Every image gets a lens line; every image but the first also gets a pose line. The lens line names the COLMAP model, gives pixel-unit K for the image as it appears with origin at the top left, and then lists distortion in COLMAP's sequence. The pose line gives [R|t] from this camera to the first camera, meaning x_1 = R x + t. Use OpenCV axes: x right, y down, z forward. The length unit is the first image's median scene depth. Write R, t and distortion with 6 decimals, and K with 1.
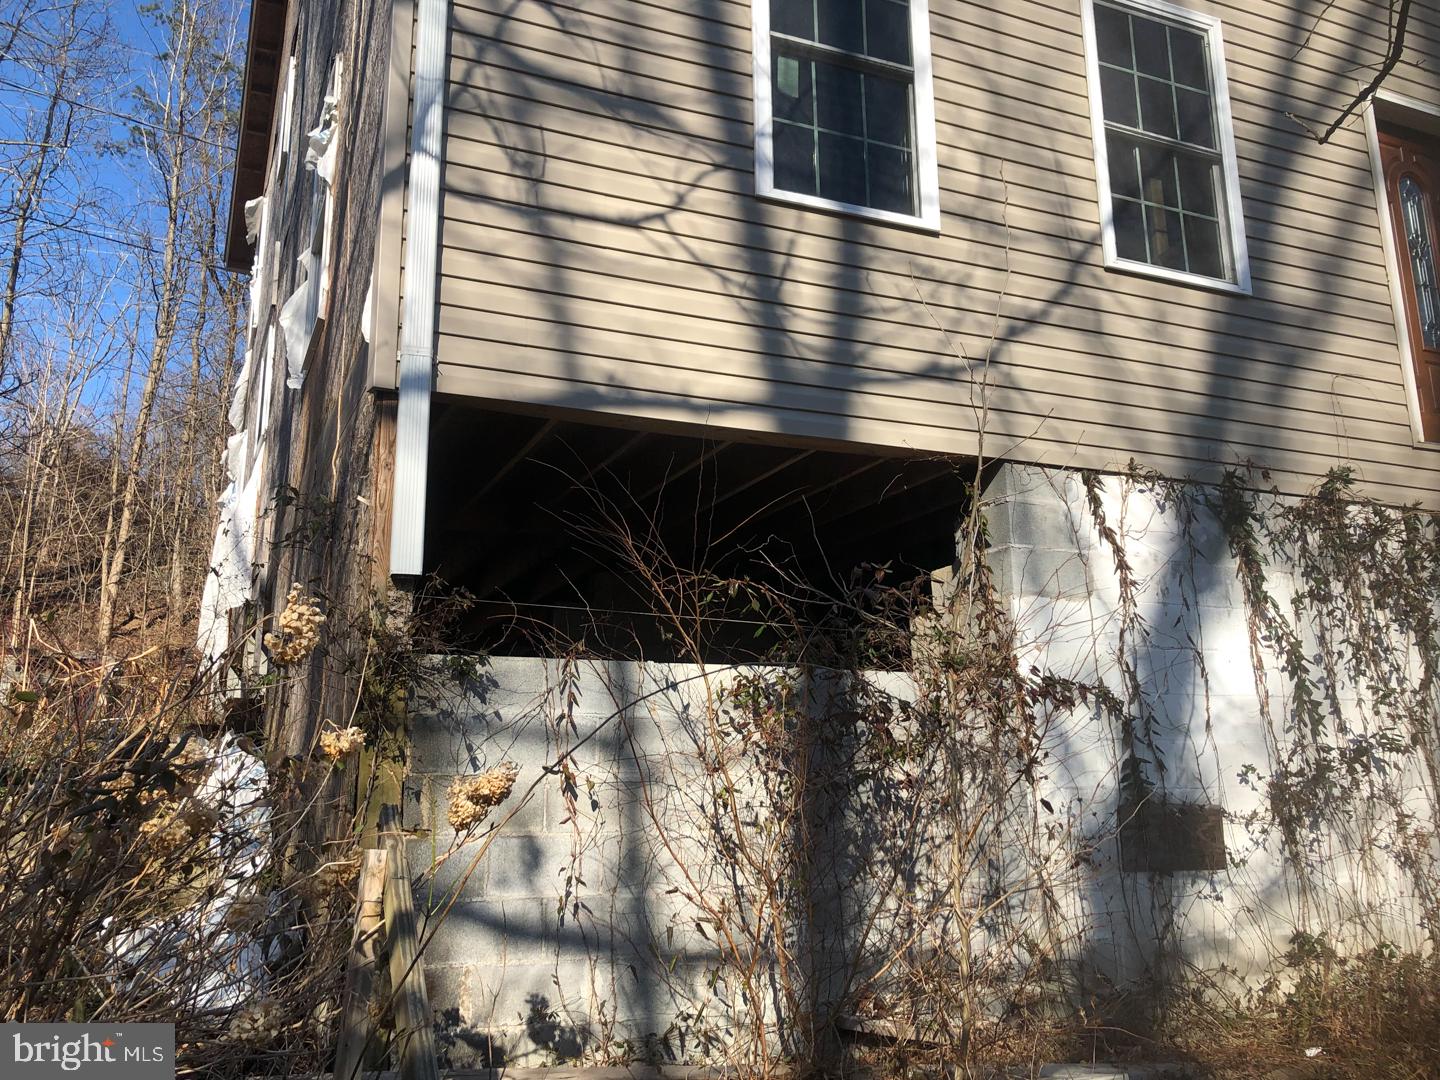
lens RADIAL K [[1155.9, 0, 720.0], [0, 1155.9, 540.0], [0, 0, 1]] dist [0.006320, 0.002864]
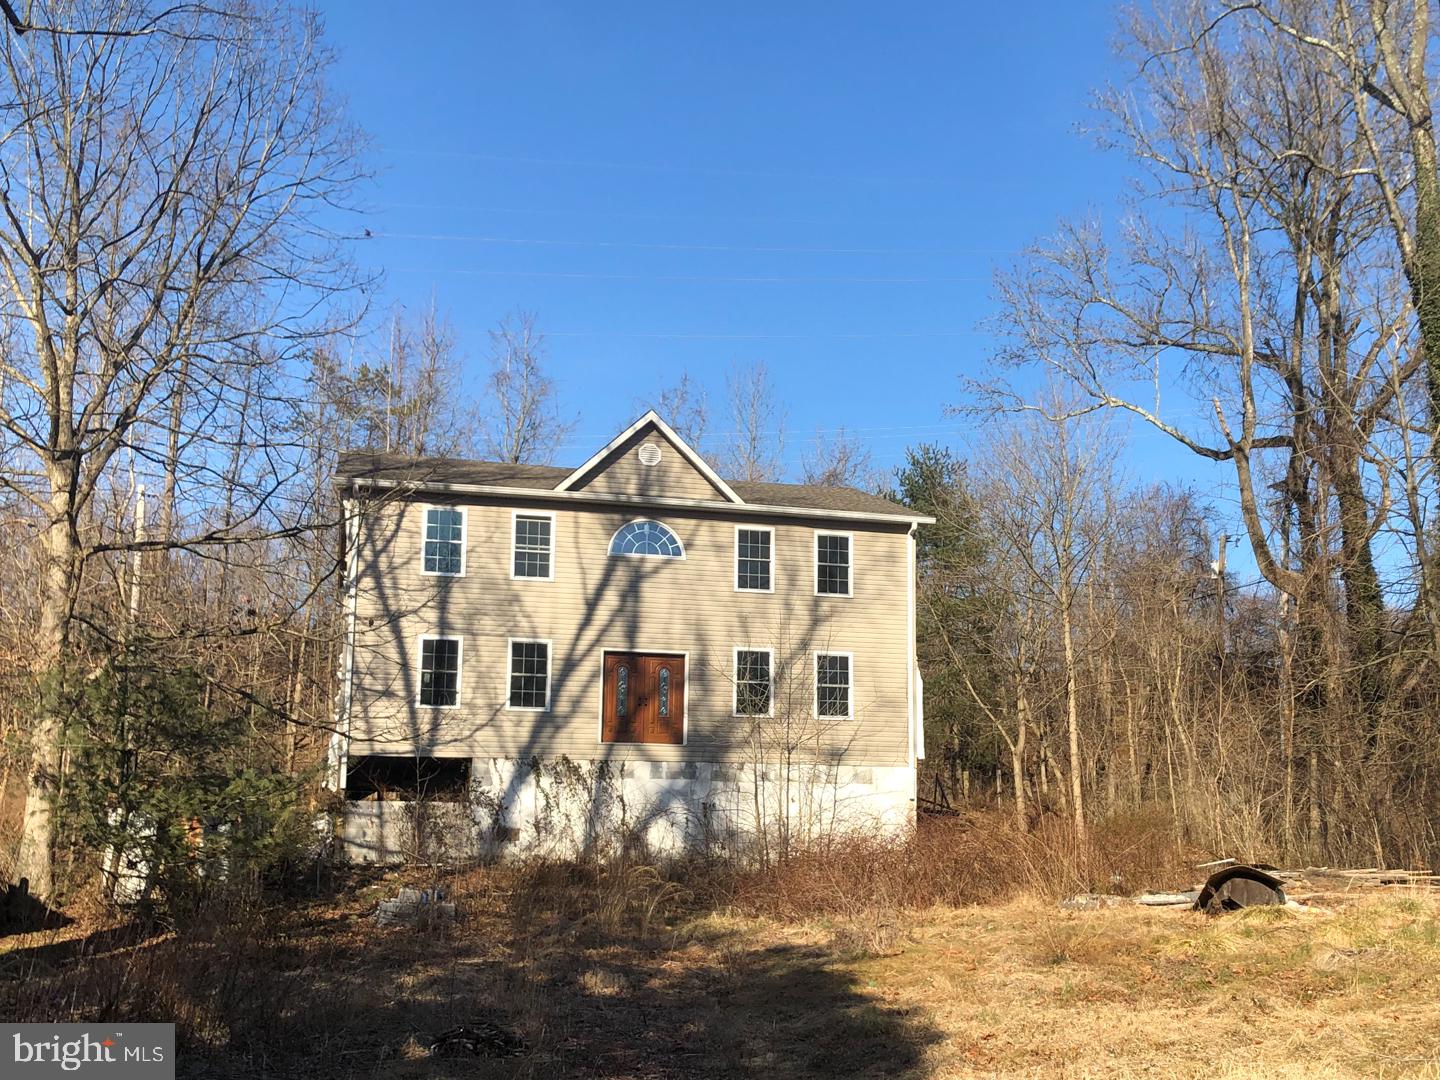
lens RADIAL K [[1155.9, 0, 720.0], [0, 1155.9, 540.0], [0, 0, 1]] dist [0.006320, 0.002864]
pose [[0.983315, 0.092793, -0.156467, 1.834252], [-0.045861, 0.958787, 0.280400, -2.209928], [0.176037, -0.268545, 0.947045, -2.940184]]
